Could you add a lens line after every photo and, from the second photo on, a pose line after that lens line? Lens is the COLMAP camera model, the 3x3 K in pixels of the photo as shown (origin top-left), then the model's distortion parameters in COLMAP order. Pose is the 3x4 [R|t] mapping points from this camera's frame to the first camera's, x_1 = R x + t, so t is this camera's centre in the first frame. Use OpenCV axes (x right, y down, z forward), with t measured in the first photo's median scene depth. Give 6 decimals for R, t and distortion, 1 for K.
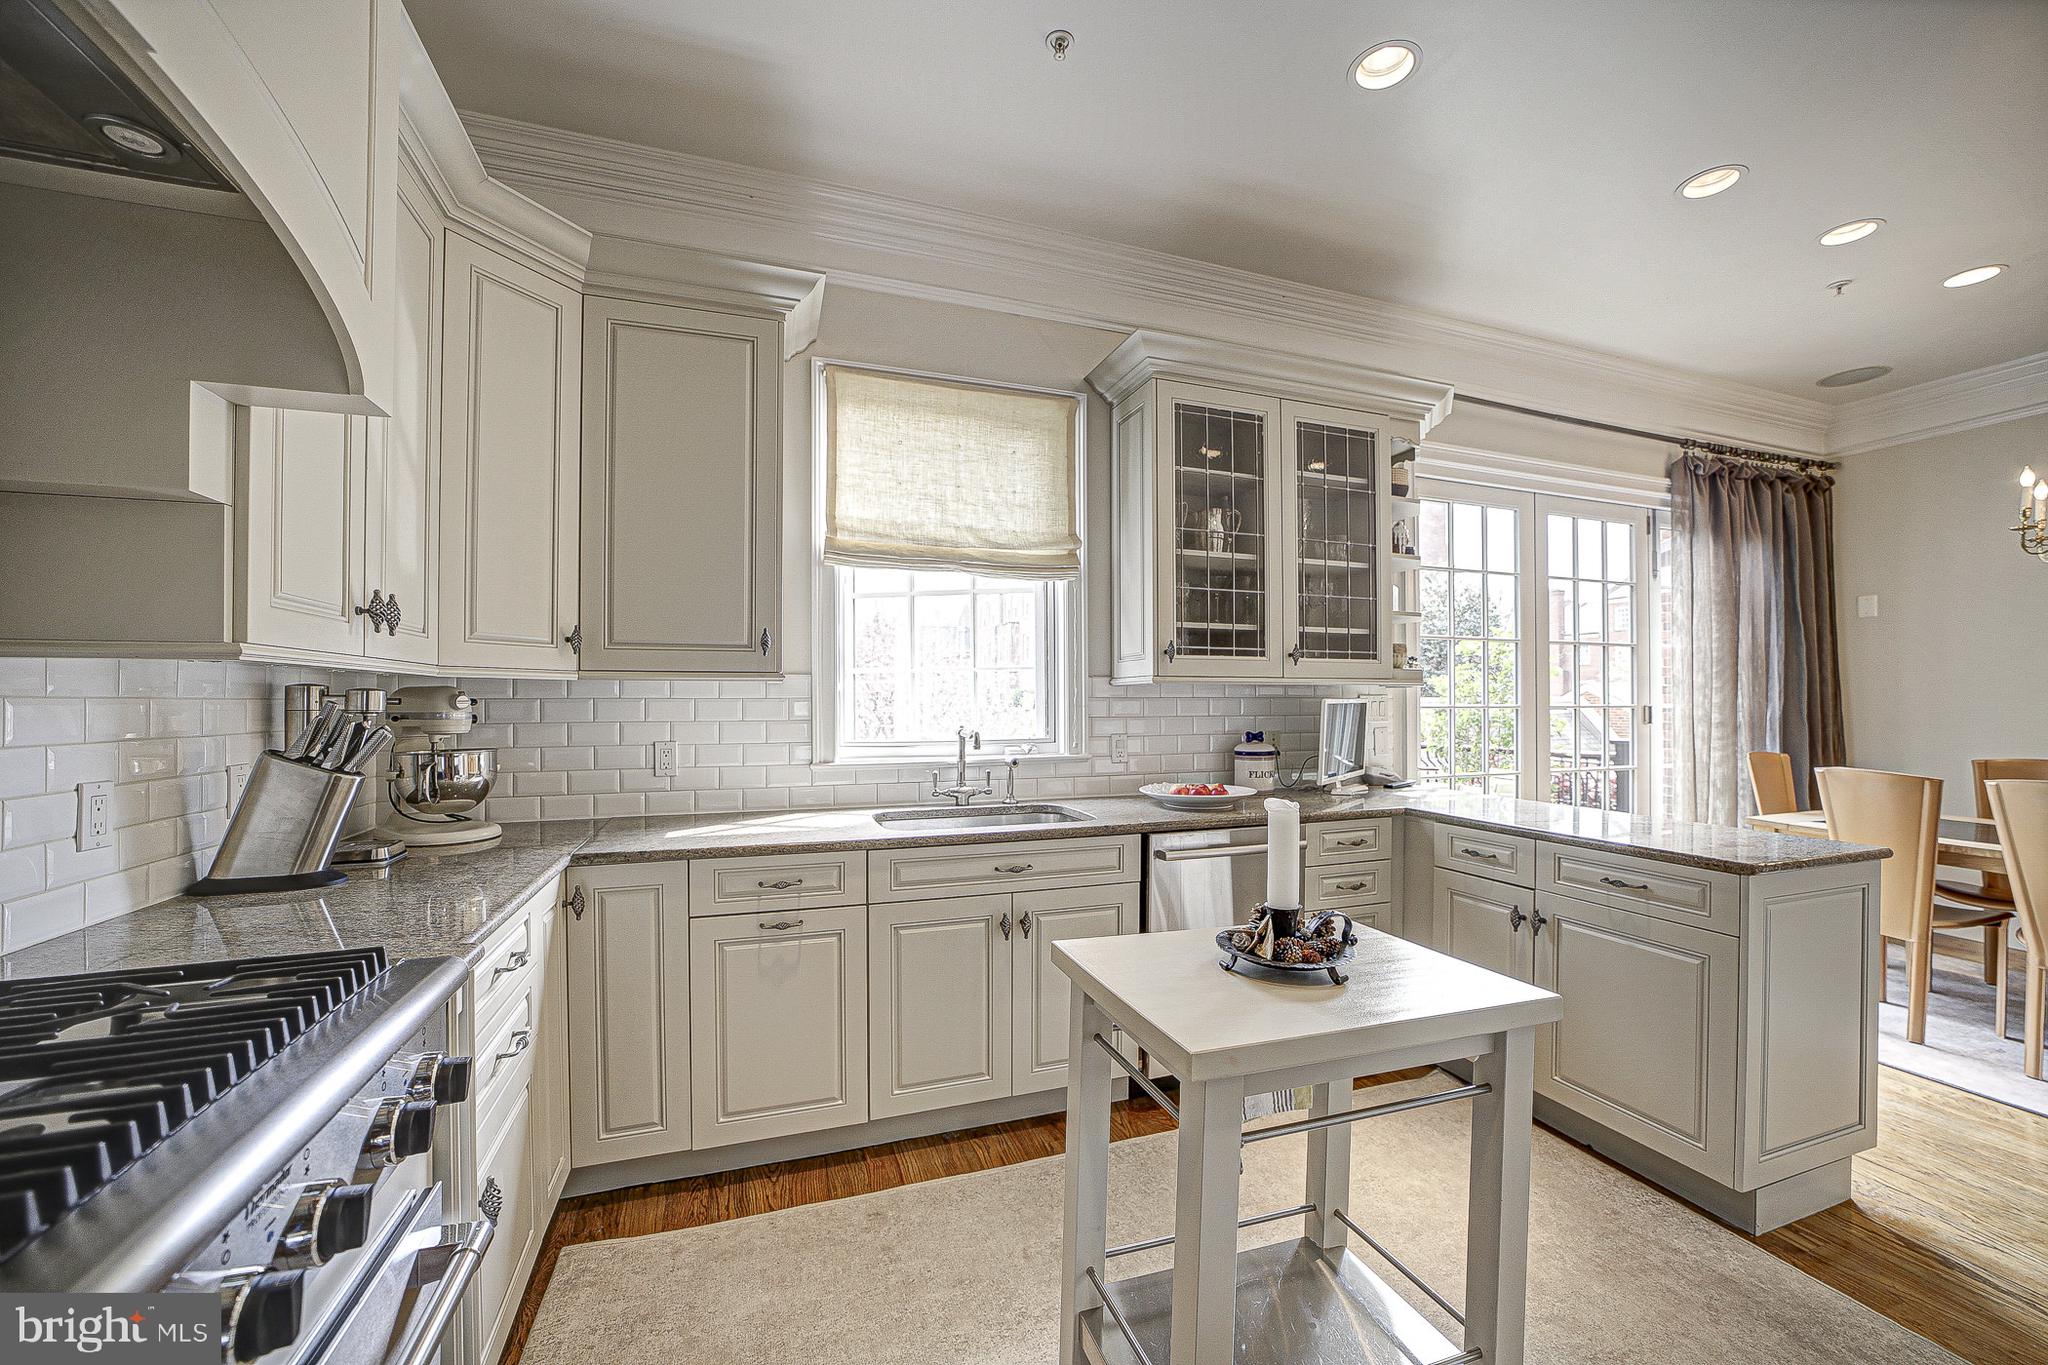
lens RADIAL K [[776.5, 0, 1022.5], [0, 776.5, 695.8], [0, 0, 1]] dist [-0.034907, 0.006851]
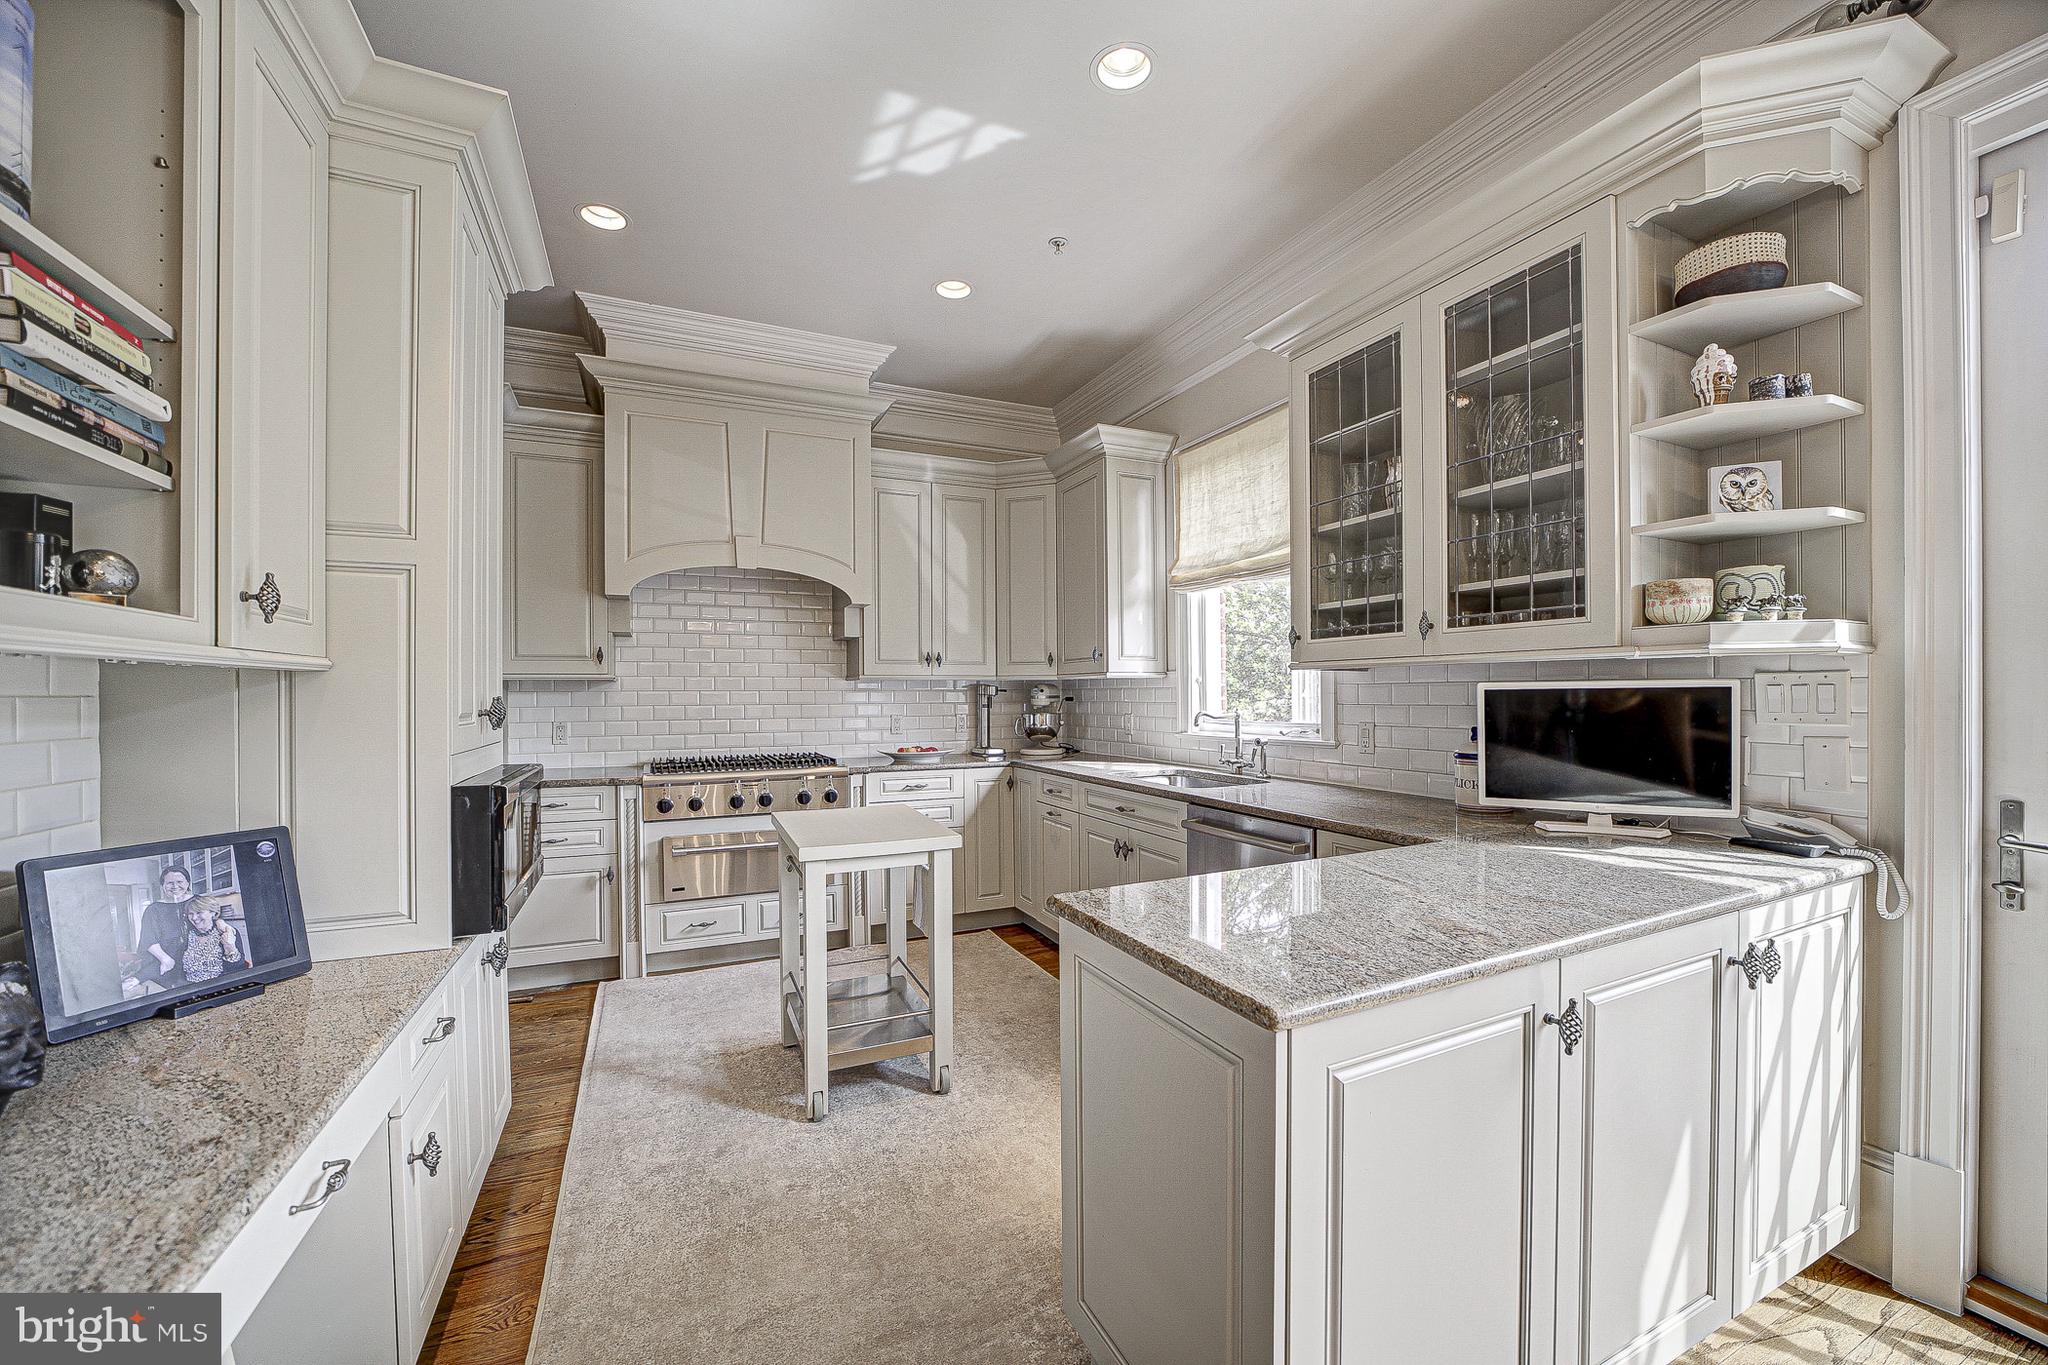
lens RADIAL K [[821.0, 0, 1049.5], [0, 821.0, 687.5], [0, 0, 1]] dist [-0.038118, 0.008937]
pose [[0.109321, -0.003185, -0.994001, 1.221959], [0.013397, 0.999909, -0.001730, 0.004036], [0.993916, -0.013128, 0.109353, 0.601288]]
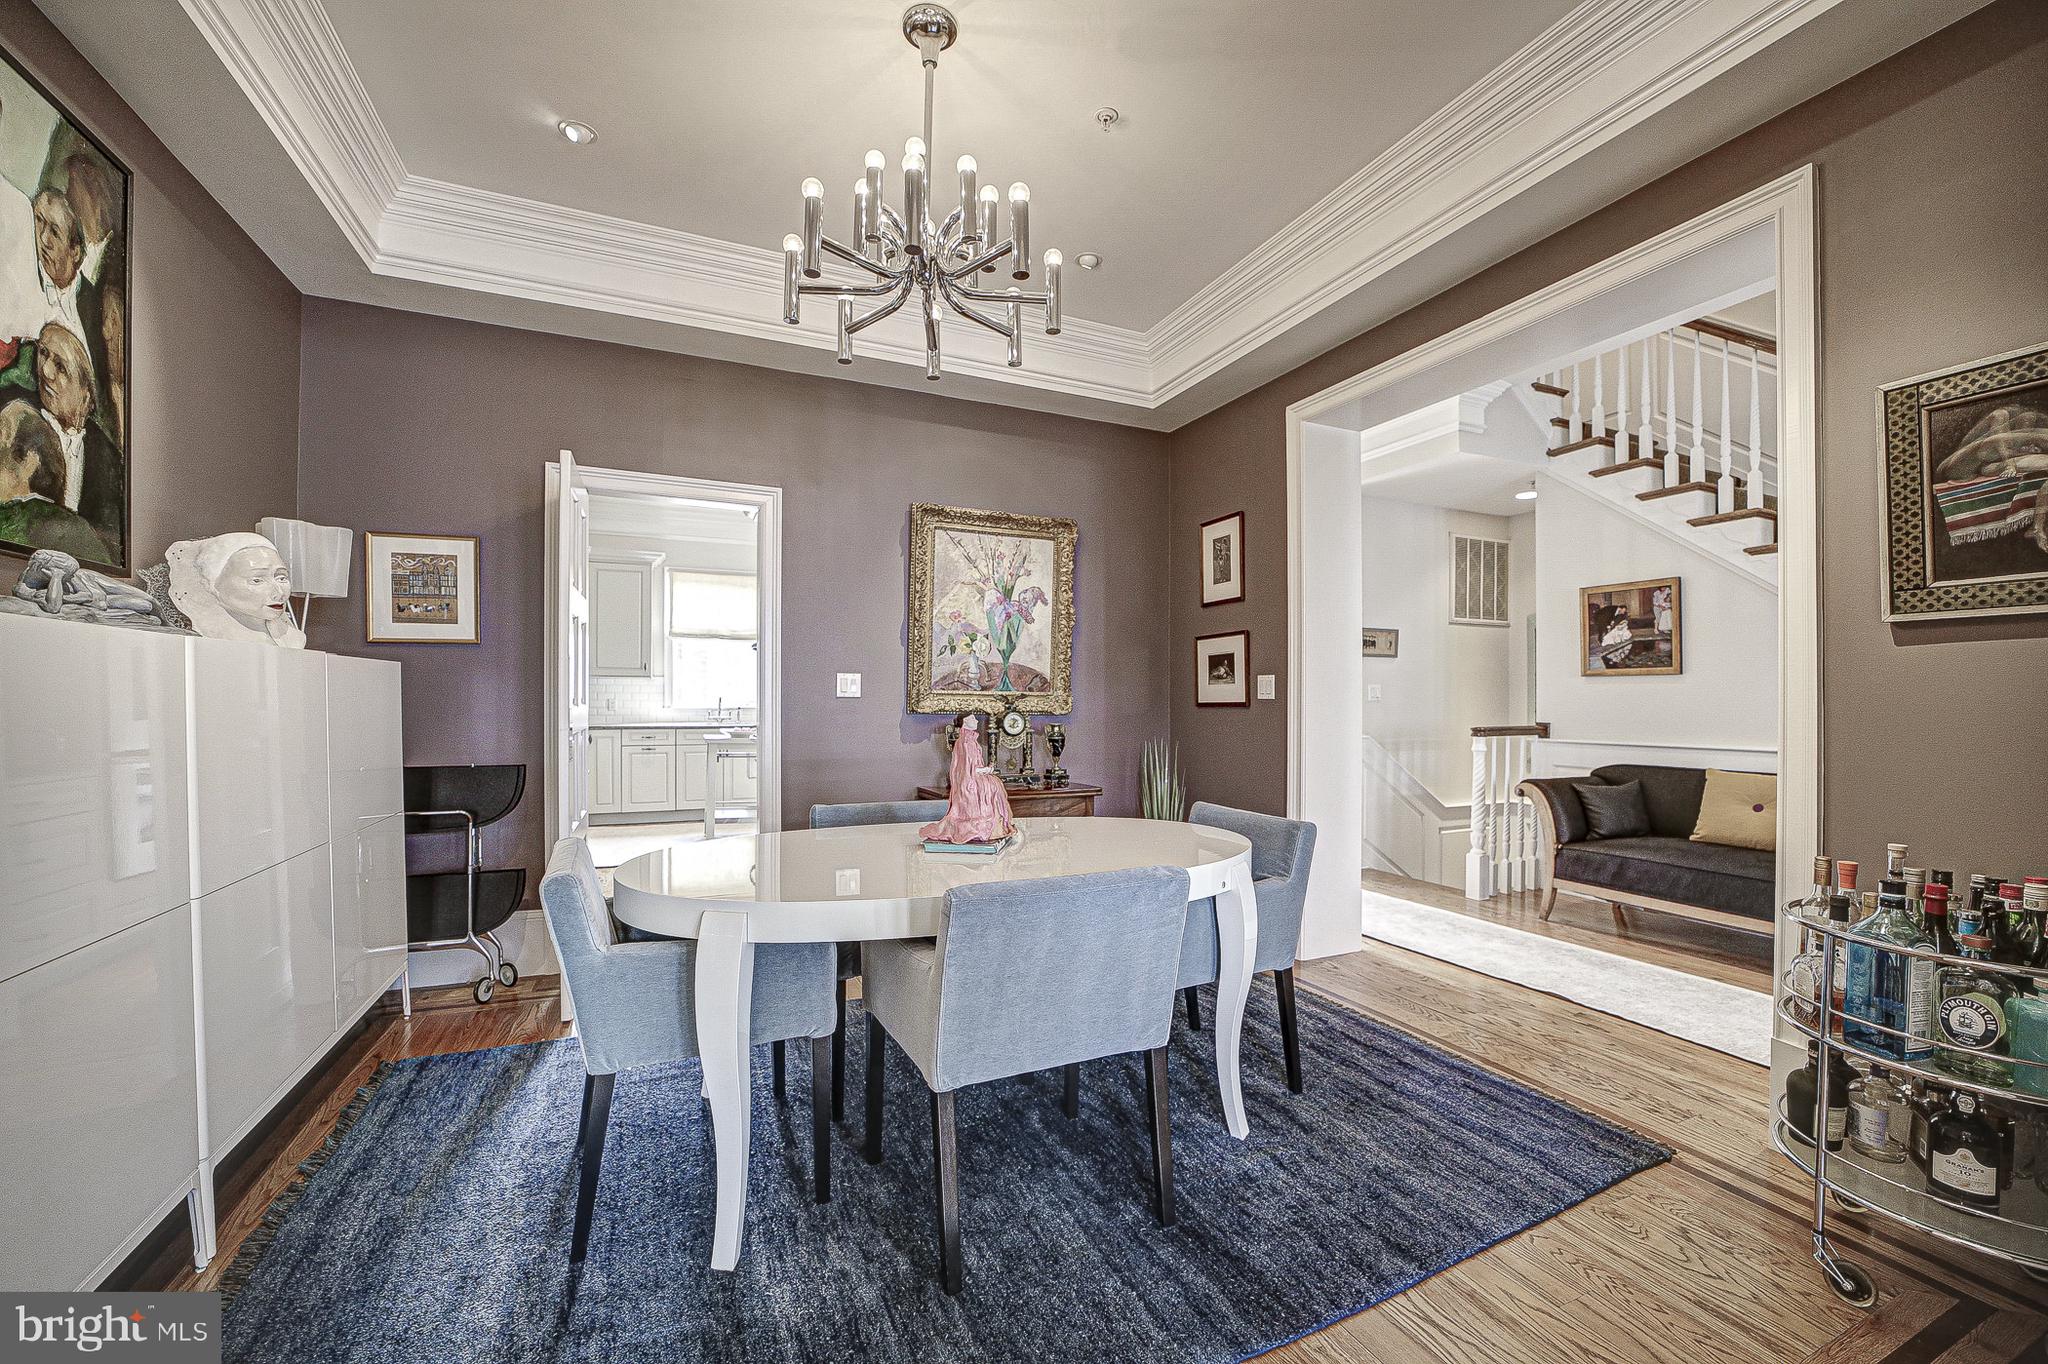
lens RADIAL K [[776.5, 0, 1022.5], [0, 776.5, 695.3], [0, 0, 1]] dist [-0.034907, 0.006851]
pose [[0.995713, 0.002681, 0.092452, 0.797088], [-0.003111, 0.999985, 0.004510, 0.024738], [-0.092439, -0.004779, 0.995707, -1.995689]]
